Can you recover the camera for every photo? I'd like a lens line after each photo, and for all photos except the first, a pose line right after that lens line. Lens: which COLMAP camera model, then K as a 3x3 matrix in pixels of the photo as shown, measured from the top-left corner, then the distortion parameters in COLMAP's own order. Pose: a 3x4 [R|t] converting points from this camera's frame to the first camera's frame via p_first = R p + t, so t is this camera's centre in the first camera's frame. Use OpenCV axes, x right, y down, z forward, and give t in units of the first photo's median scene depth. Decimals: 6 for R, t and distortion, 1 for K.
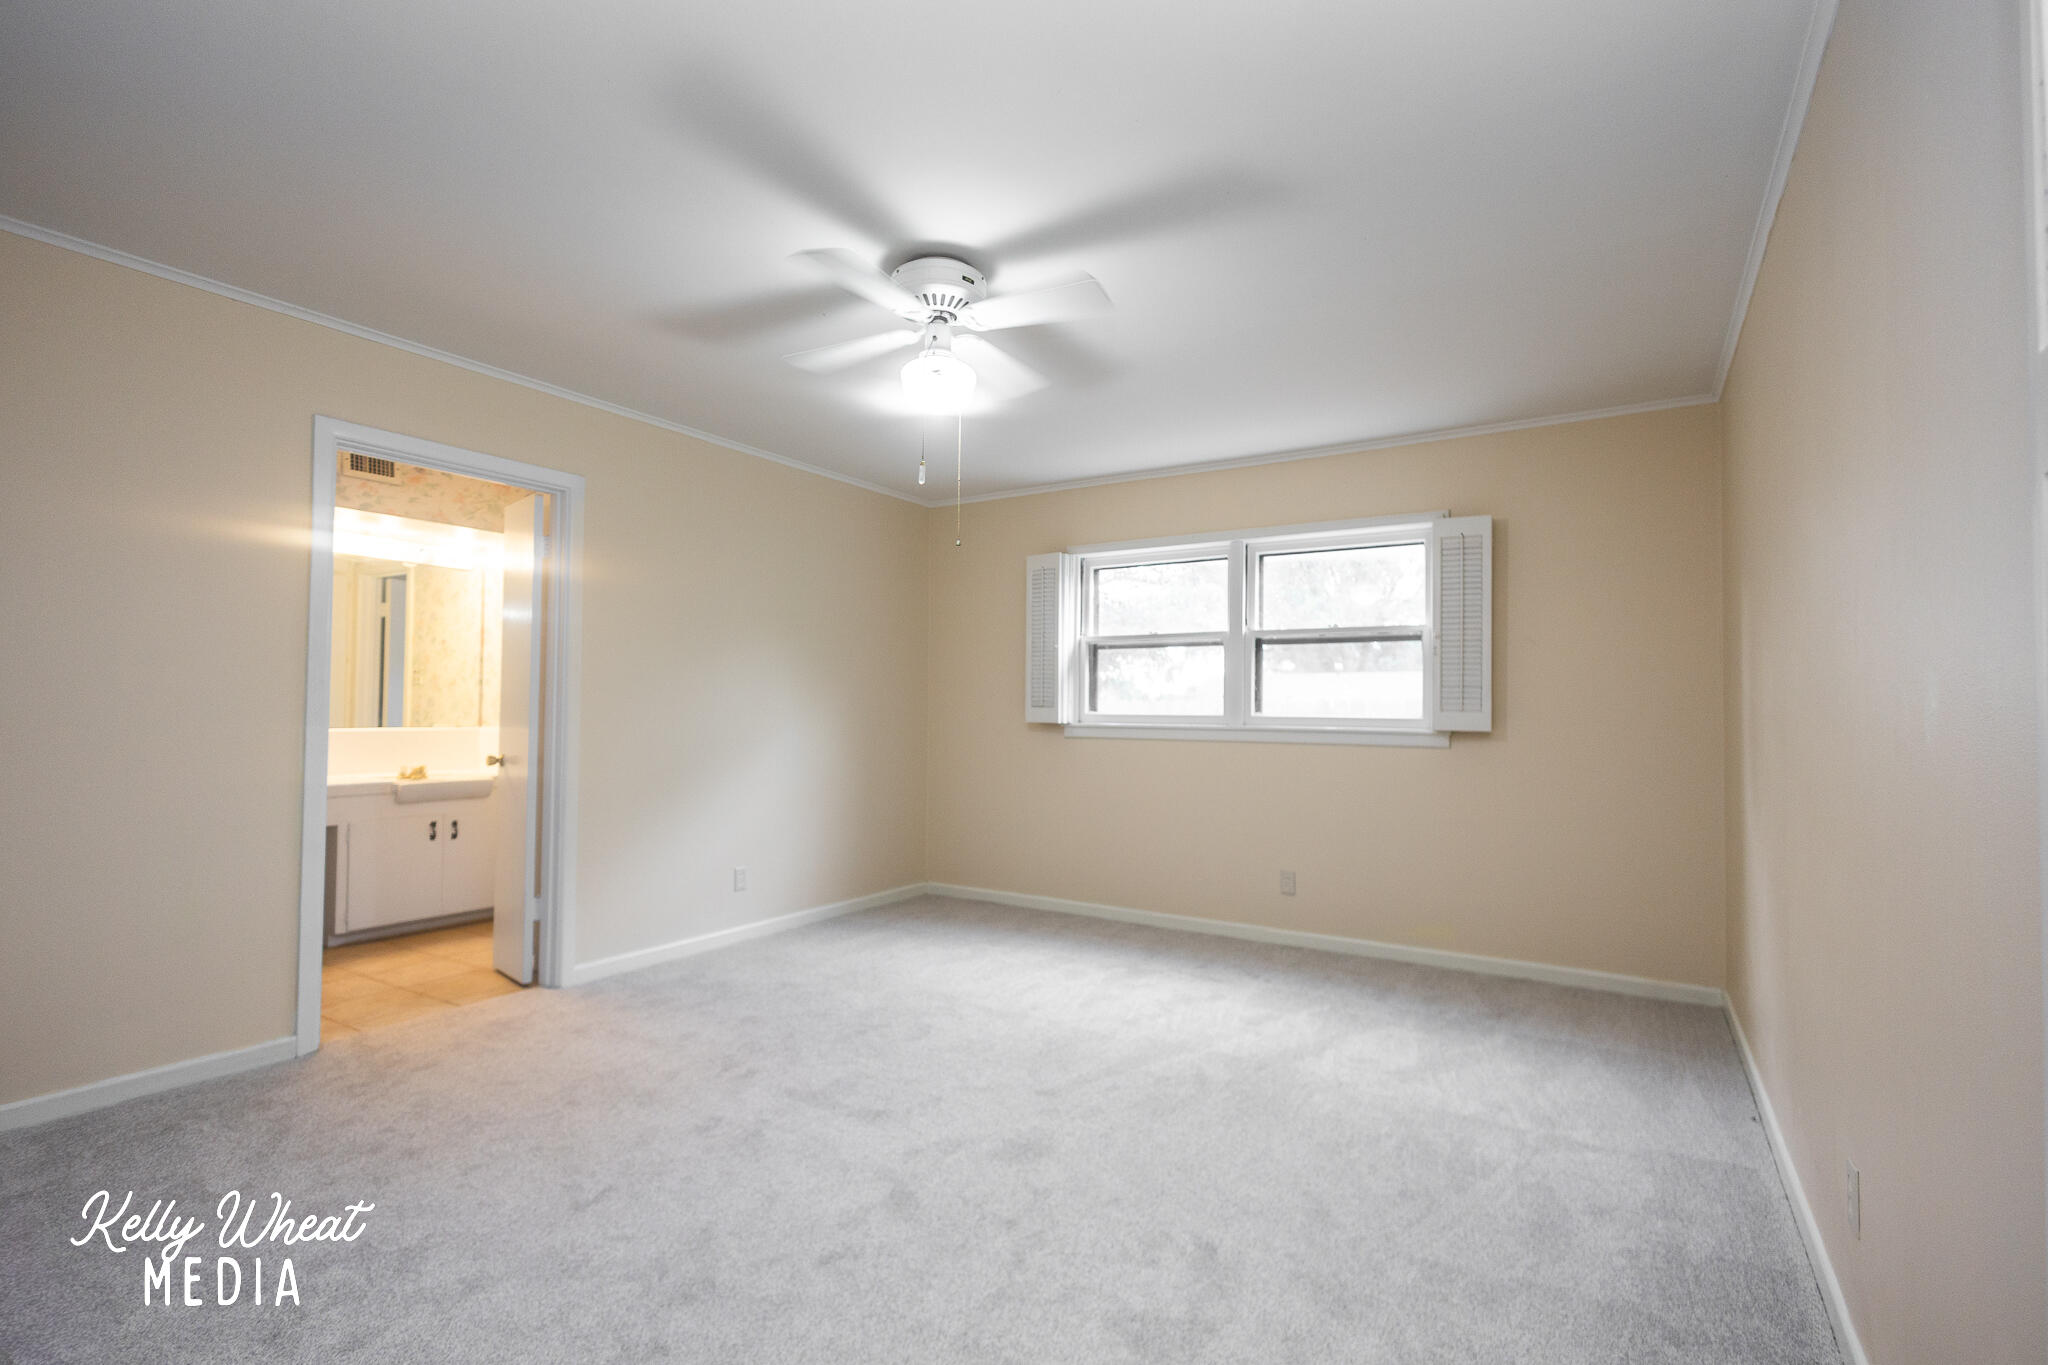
lens RADIAL K [[947.3, 0, 1034.9], [0, 947.3, 681.2], [0, 0, 1]] dist [0.008225, -0.000545]
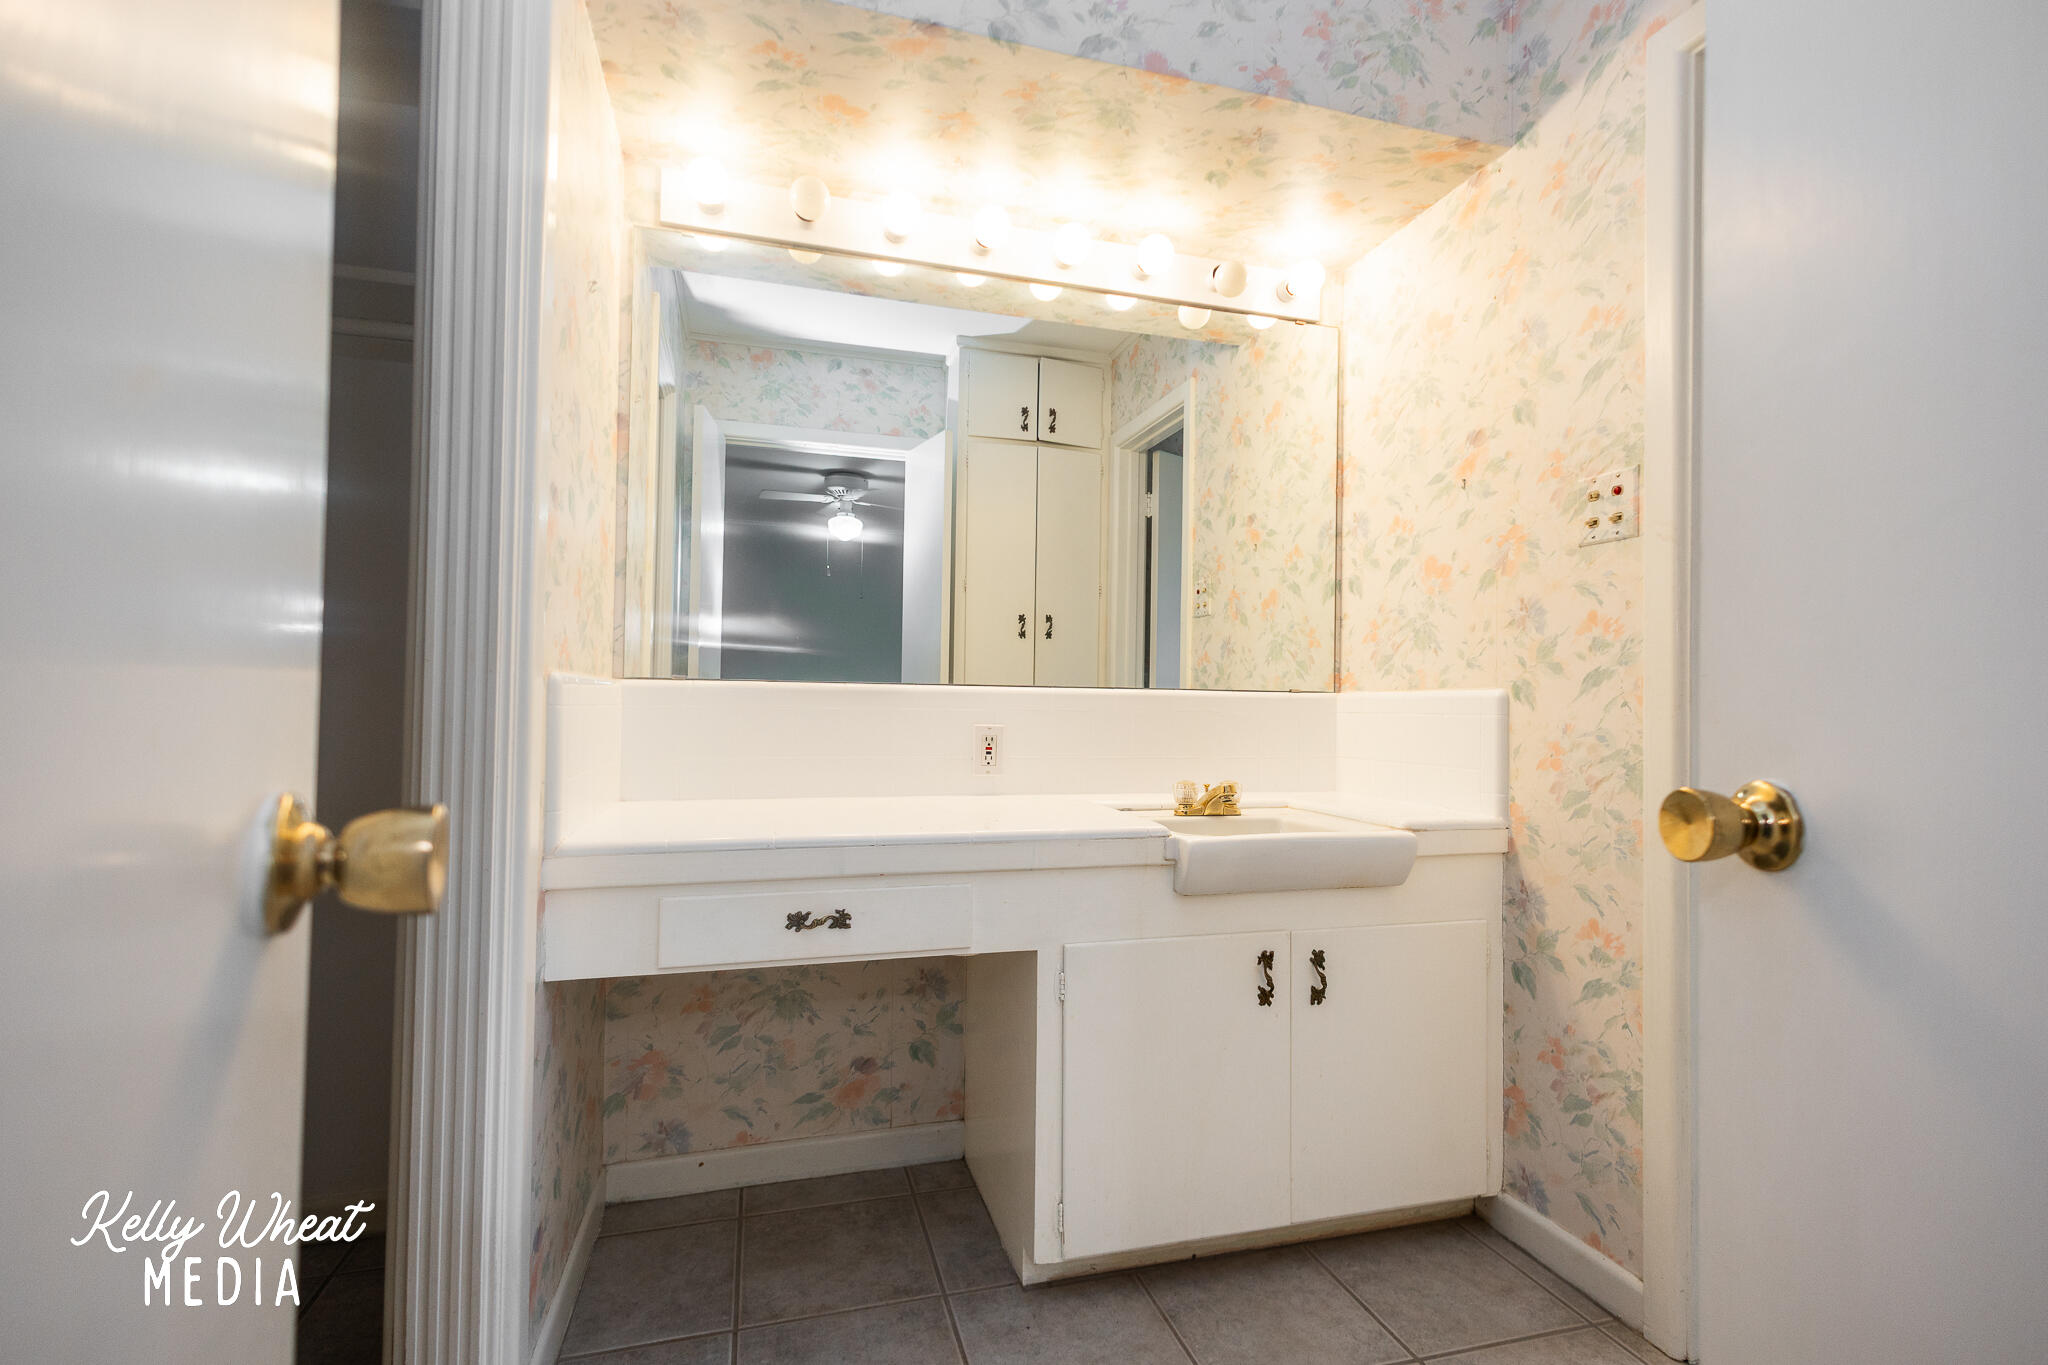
lens RADIAL K [[953.4, 0, 1024.5], [0, 953.4, 677.6], [0, 0, 1]] dist [0.008407, -0.001029]
pose [[0.740720, -0.011567, -0.671714, -0.401471], [0.006880, 0.999930, -0.009632, 0.044312], [0.671778, 0.002513, 0.740748, 0.591942]]
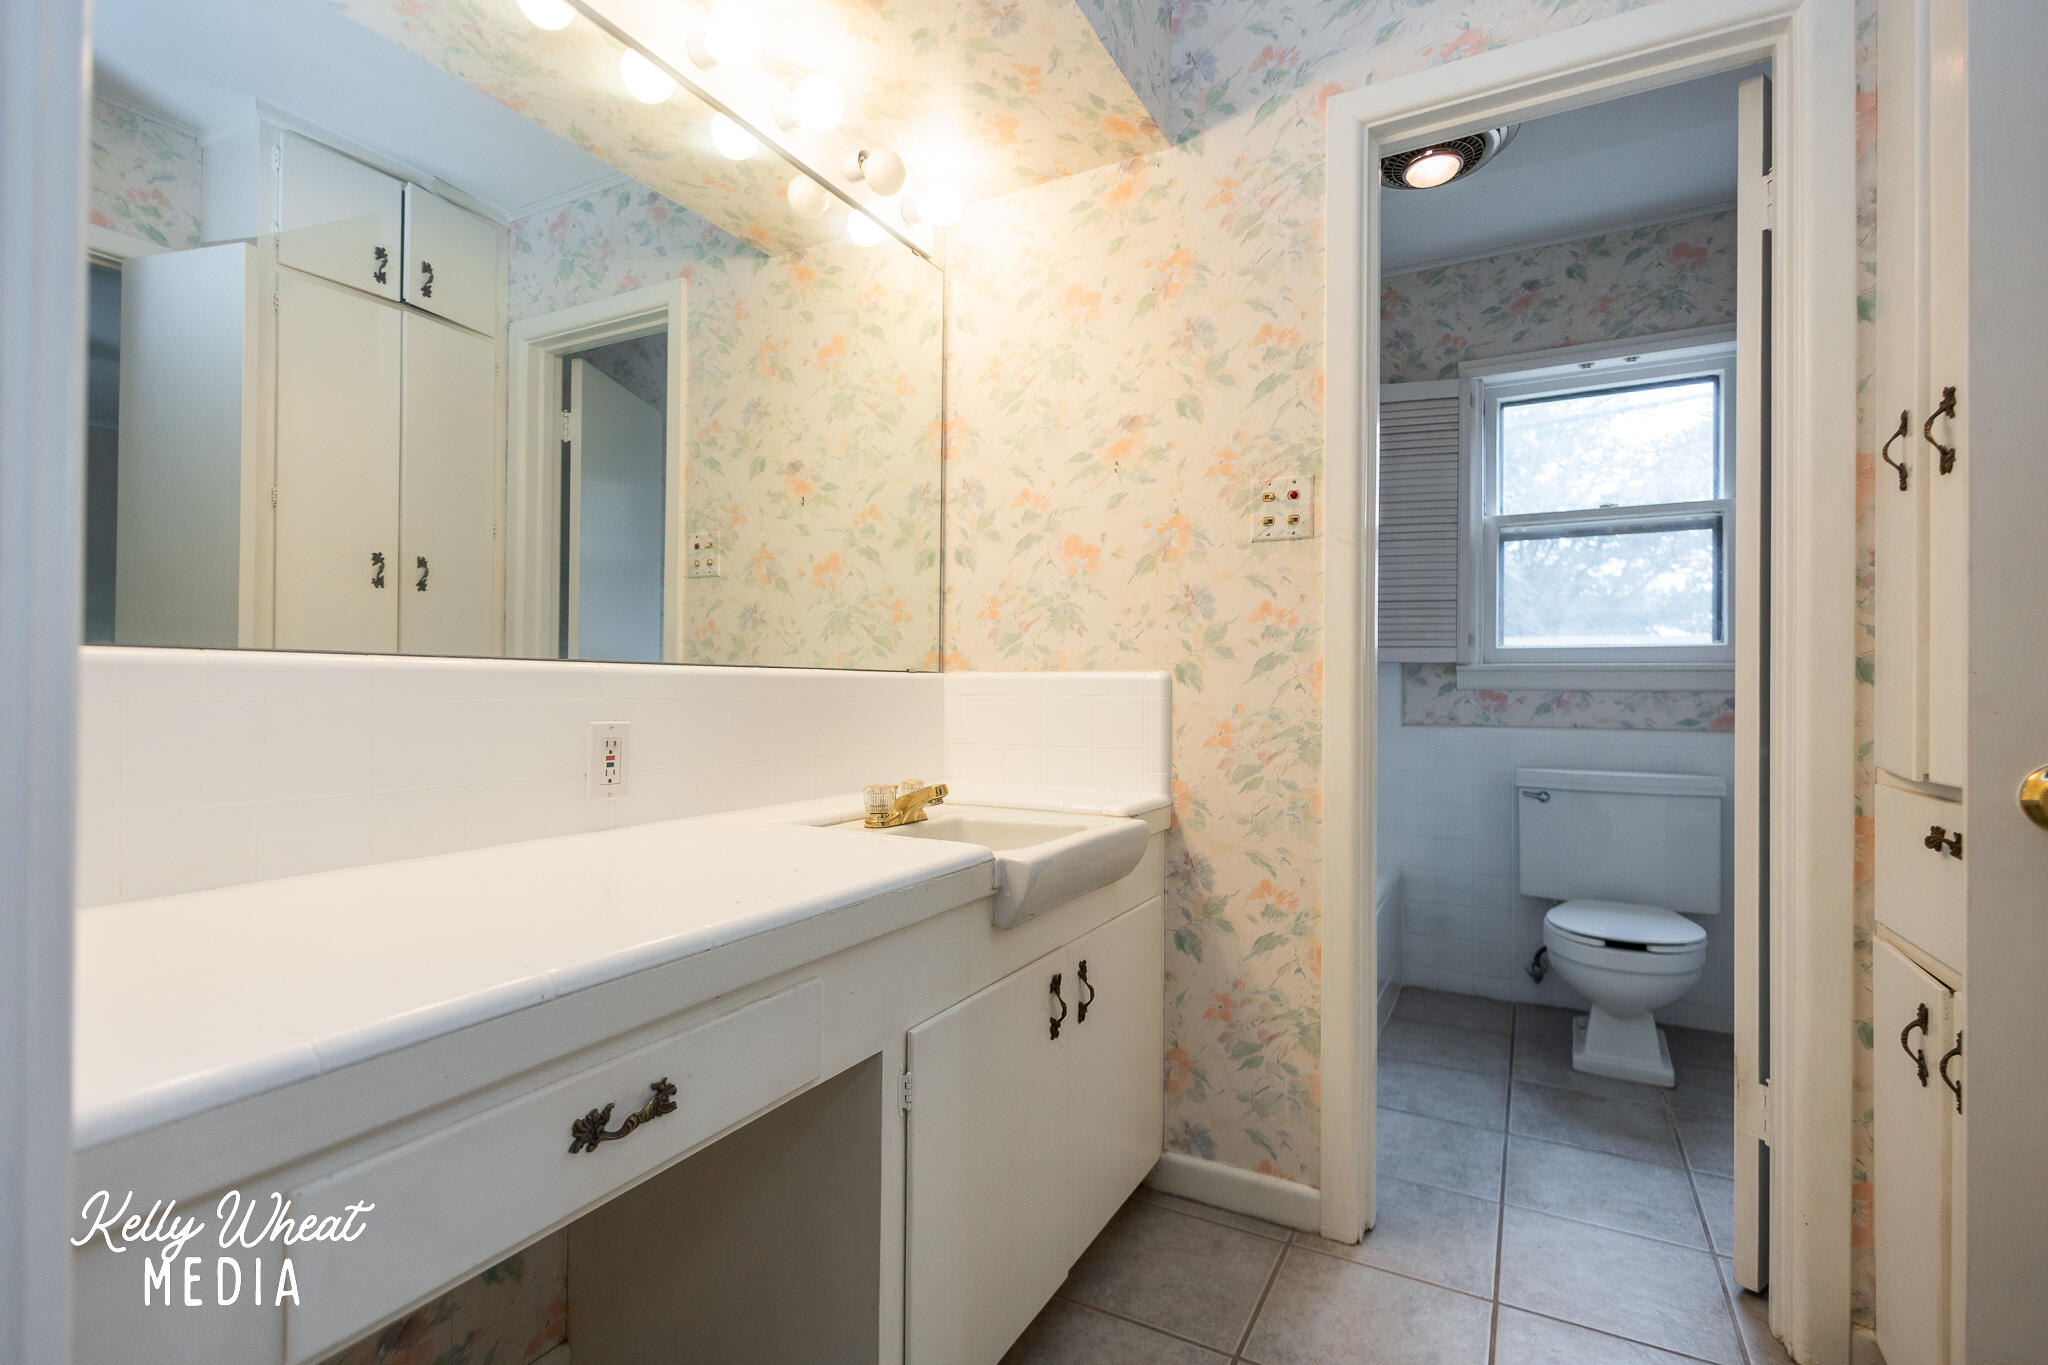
lens RADIAL K [[953.4, 0, 1024.5], [0, 953.4, 677.6], [0, 0, 1]] dist [0.008407, -0.001029]
pose [[0.997972, 0.005872, 0.063384, -0.573506], [-0.007020, 0.999815, 0.017904, 0.042708], [-0.063267, -0.018312, 0.997829, 0.609454]]
